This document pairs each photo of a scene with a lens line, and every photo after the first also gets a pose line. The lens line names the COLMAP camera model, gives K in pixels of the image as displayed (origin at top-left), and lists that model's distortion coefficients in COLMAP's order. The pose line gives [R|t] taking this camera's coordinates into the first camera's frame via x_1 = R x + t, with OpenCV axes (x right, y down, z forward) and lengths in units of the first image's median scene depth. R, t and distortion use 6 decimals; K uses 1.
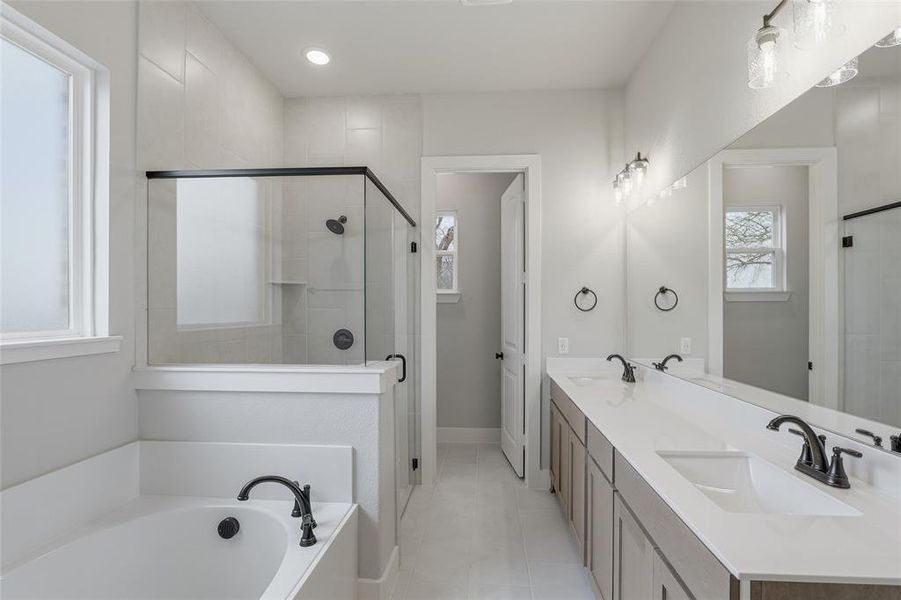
lens RADIAL K [[420.6, 0, 457.0], [0, 420.6, 304.3], [0, 0, 1]] dist [-0.019069, 0.000185]
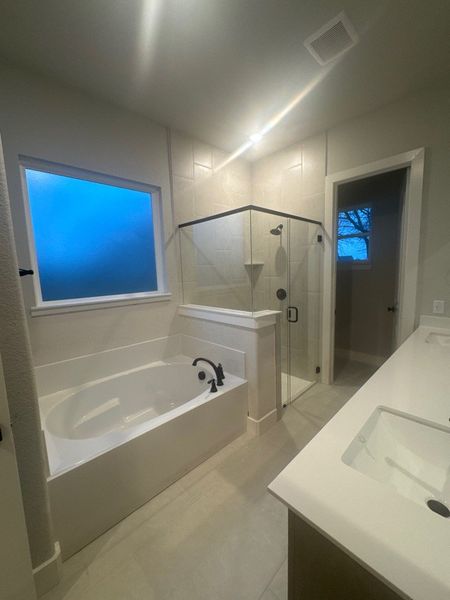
lens RADIAL K [[238.7, 0, 225.0], [0, 238.7, 300.0], [0, 0, 1]] dist [-0.000062, -0.000034]
pose [[0.741808, 0.052438, -0.668559, 0.256846], [0.040267, 0.991657, 0.122458, -0.031840], [0.669403, -0.117761, 0.733507, 0.080694]]
